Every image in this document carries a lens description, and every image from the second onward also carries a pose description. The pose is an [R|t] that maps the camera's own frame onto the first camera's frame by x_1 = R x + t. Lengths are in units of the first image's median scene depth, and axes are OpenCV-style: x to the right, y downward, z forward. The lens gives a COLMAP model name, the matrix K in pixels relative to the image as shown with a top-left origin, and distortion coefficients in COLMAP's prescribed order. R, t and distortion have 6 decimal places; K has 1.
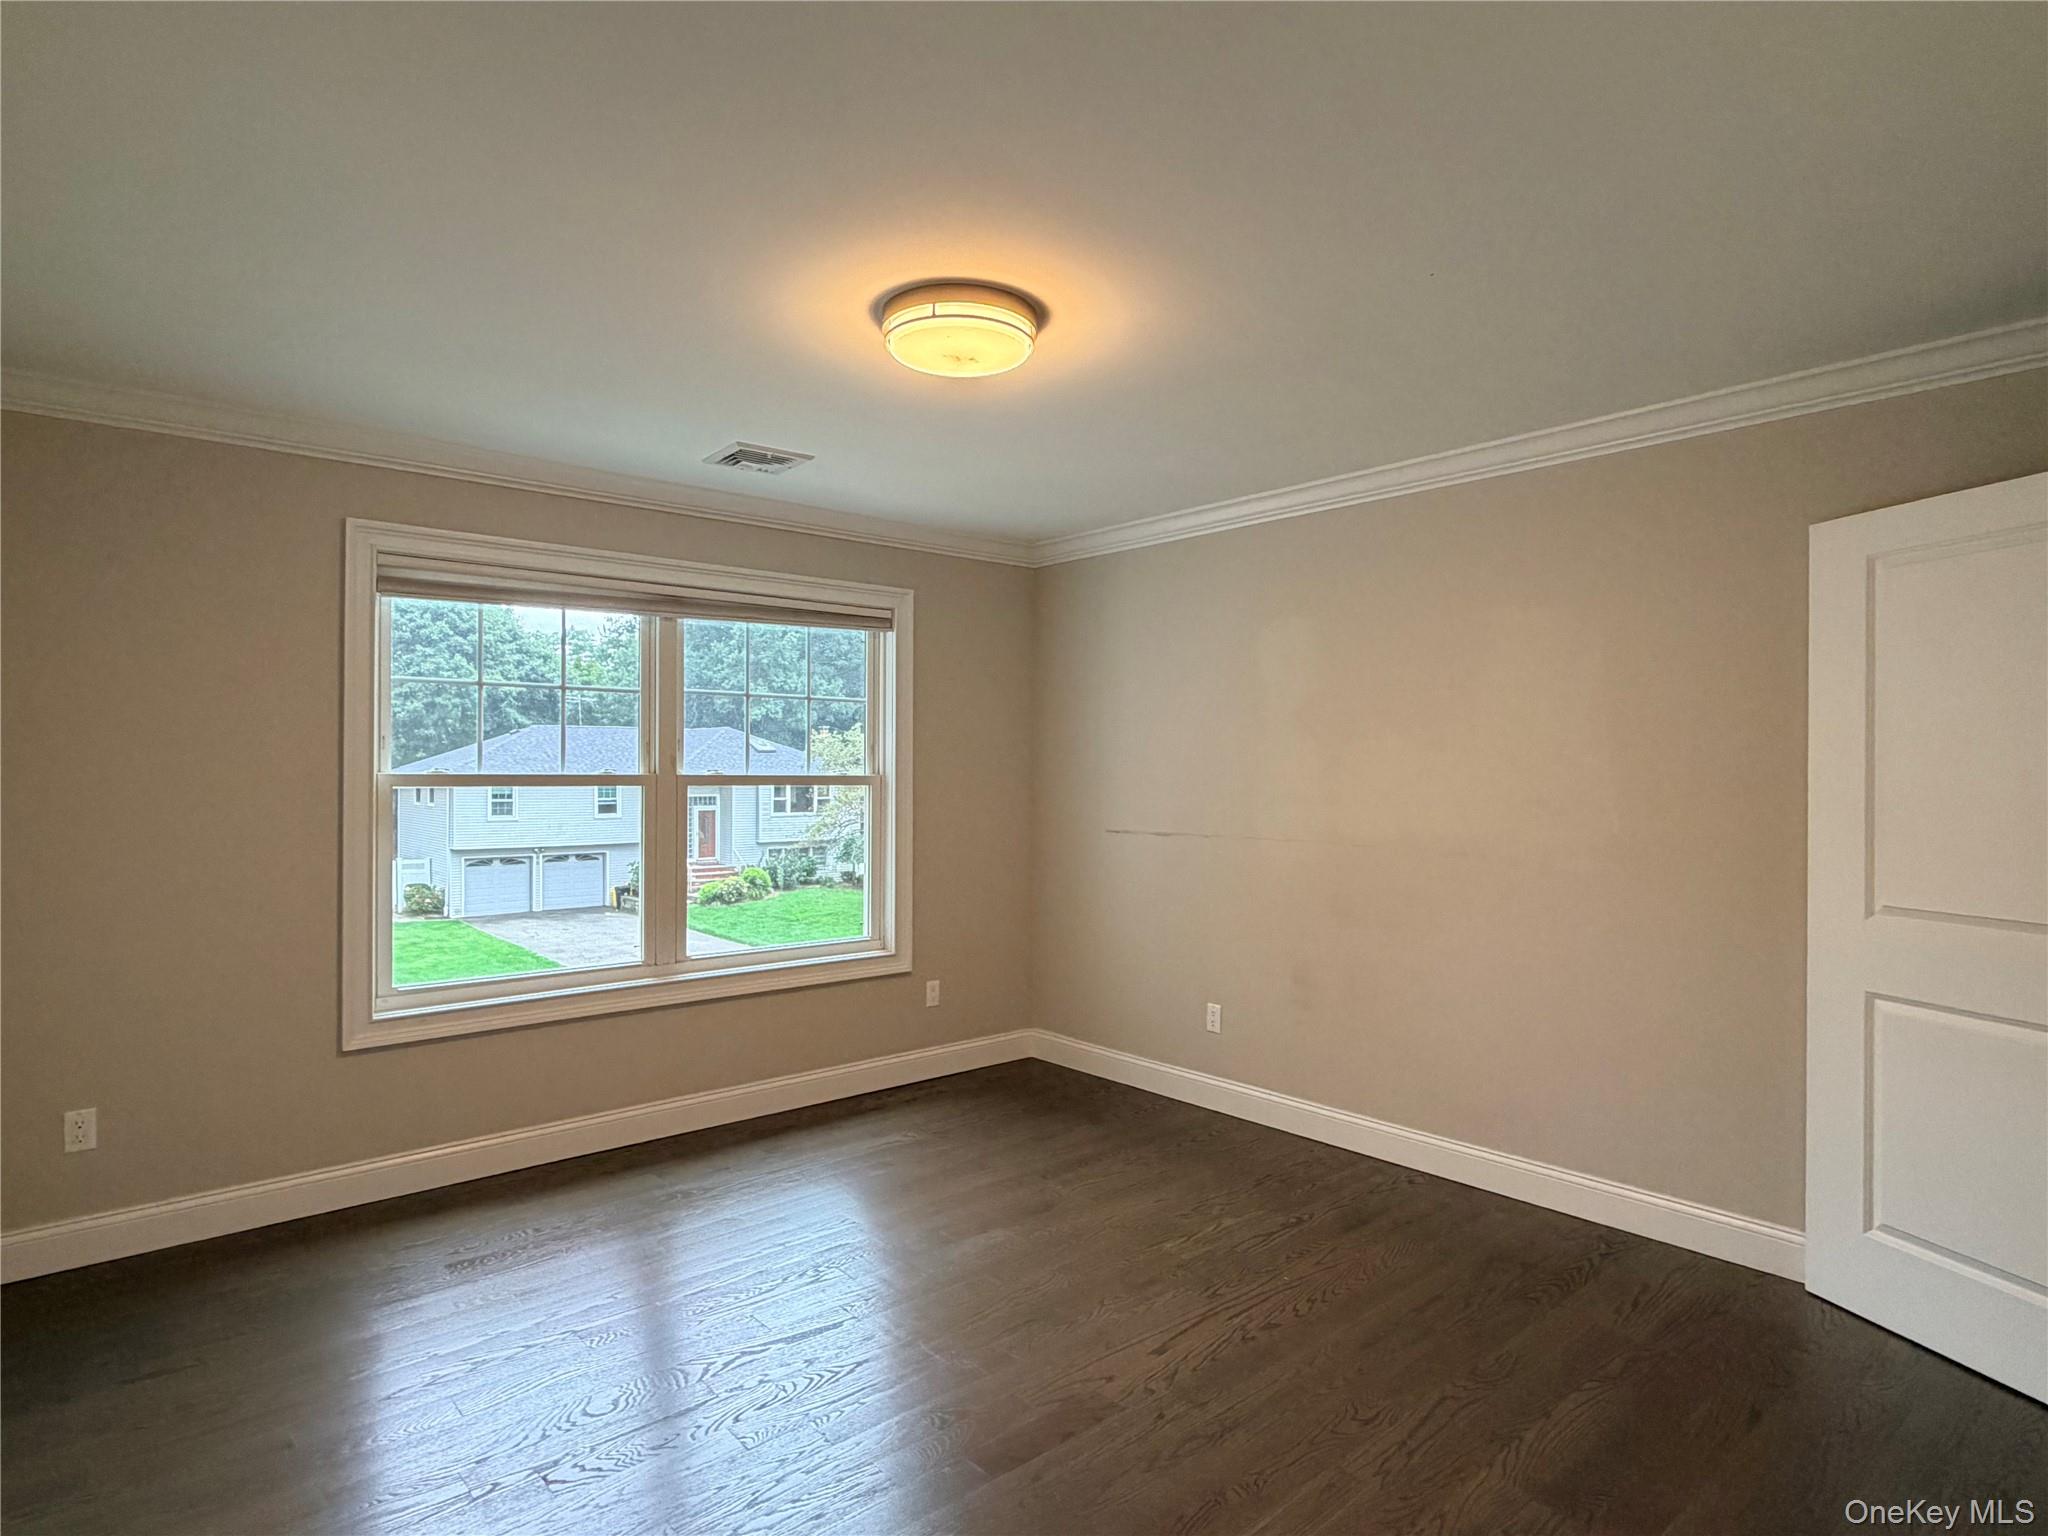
lens RADIAL K [[1171.5, 0, 1022.0], [0, 1171.5, 769.4], [0, 0, 1]] dist [0.002452, -0.002858]
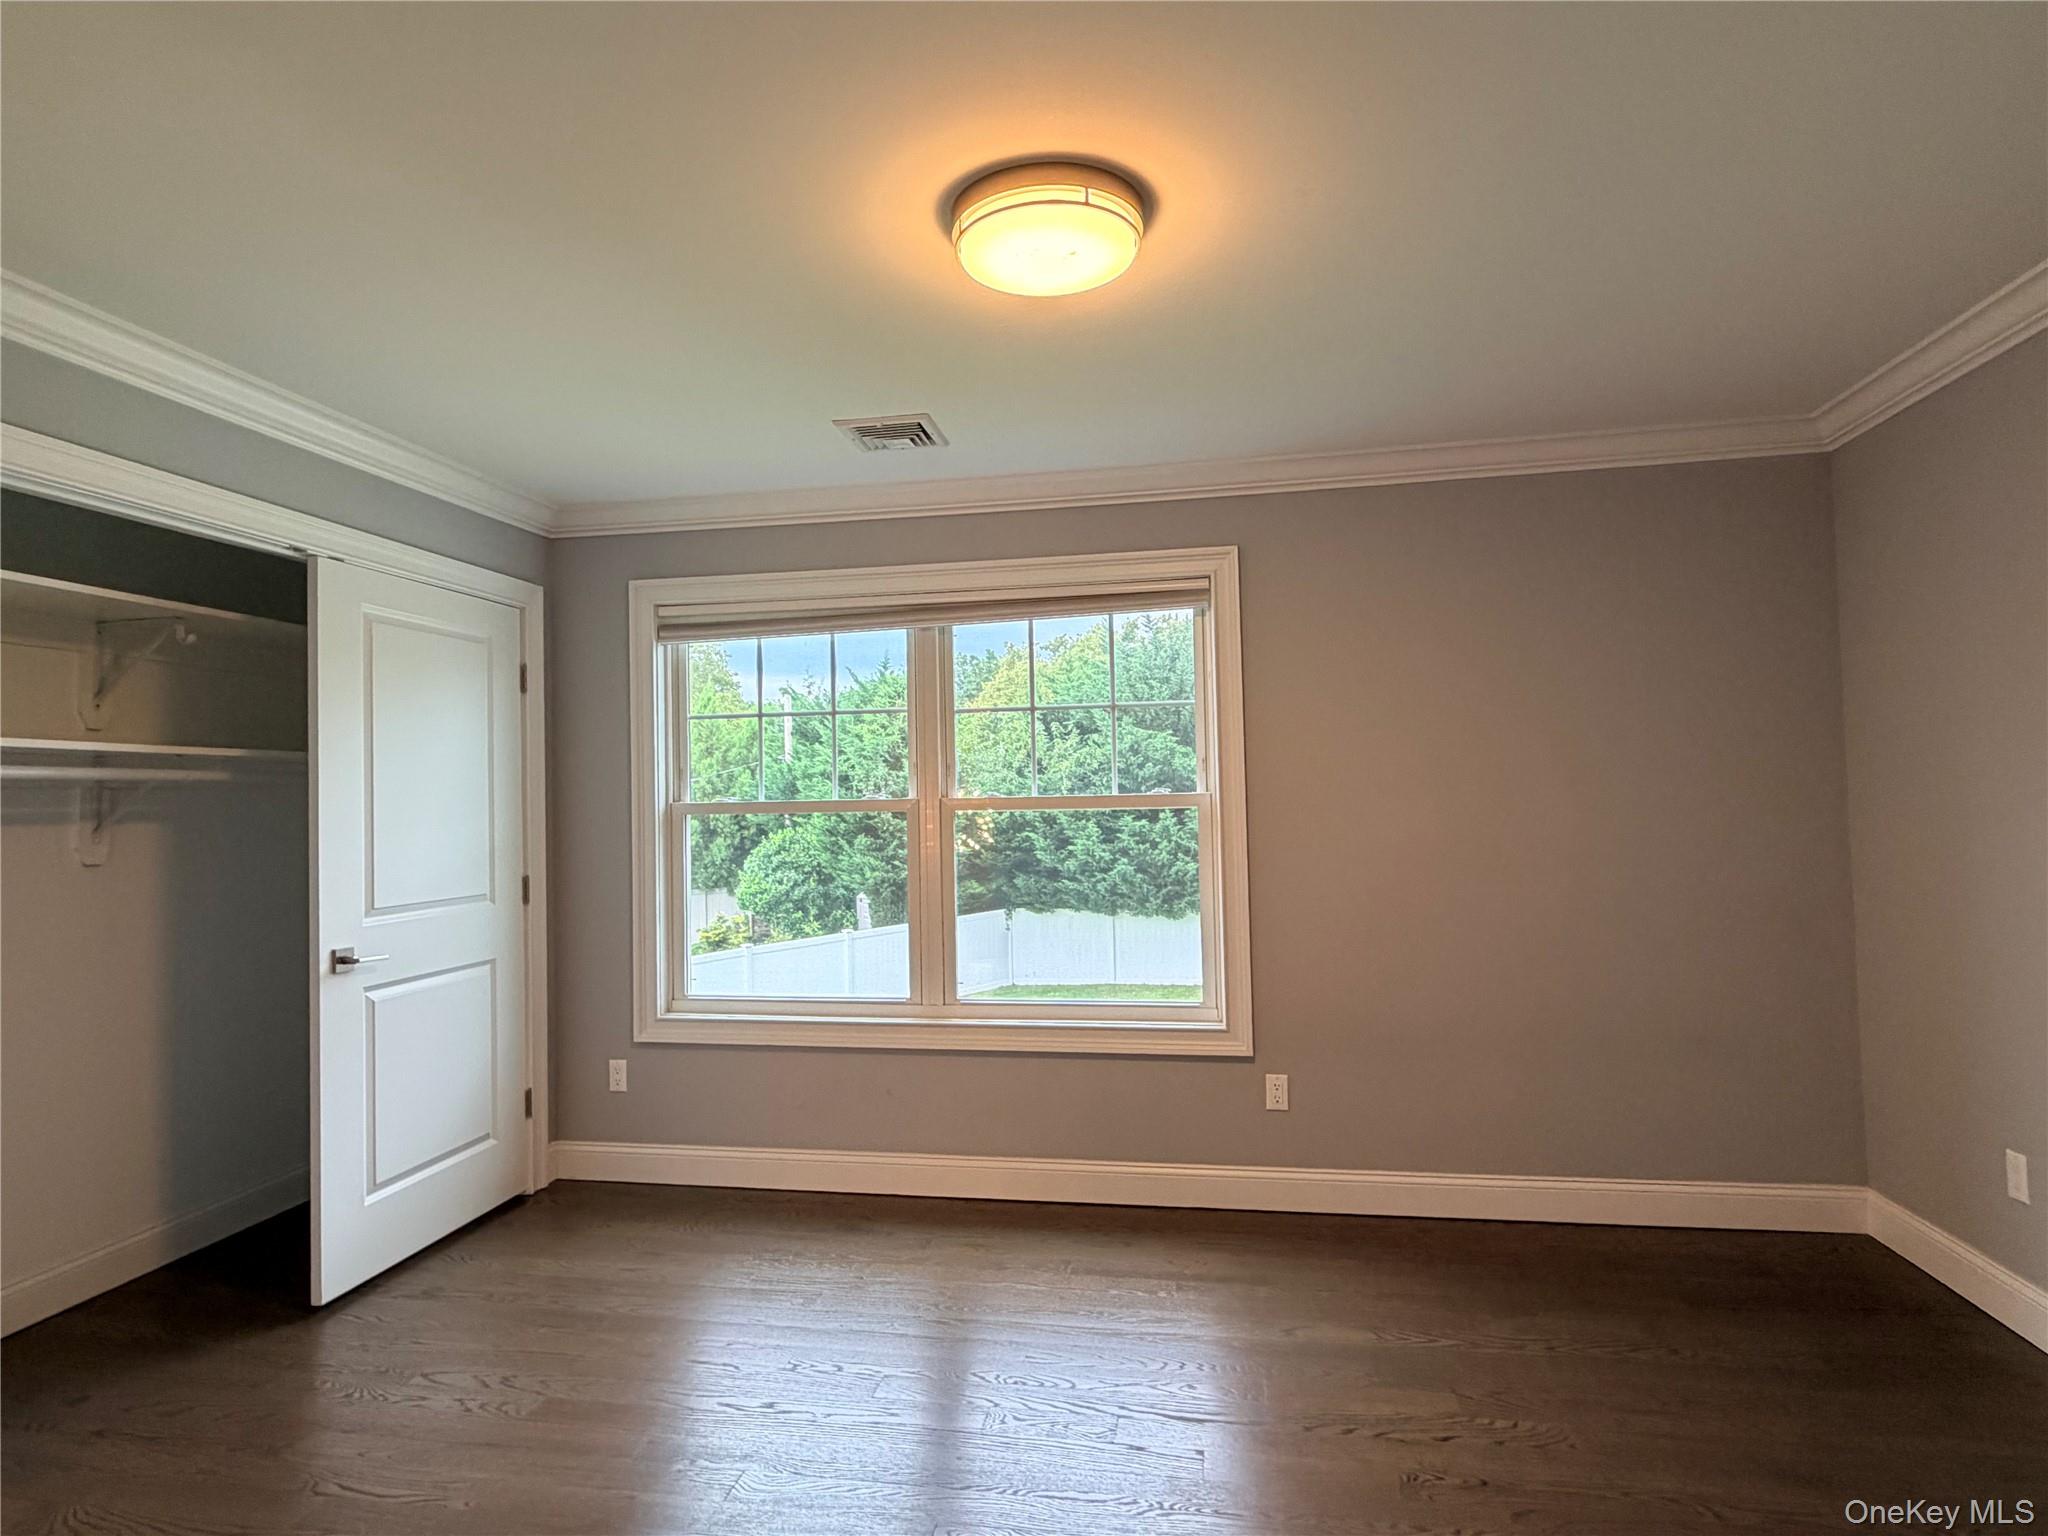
lens RADIAL K [[1171.5, 0, 1006.5], [0, 1171.5, 750.7], [0, 0, 1]] dist [0.002452, -0.002858]
pose [[0.614588, -0.047128, -0.787439, 0.456517], [0.017586, 0.998784, -0.046051, 0.011824], [0.788652, 0.014455, 0.614670, 0.475108]]
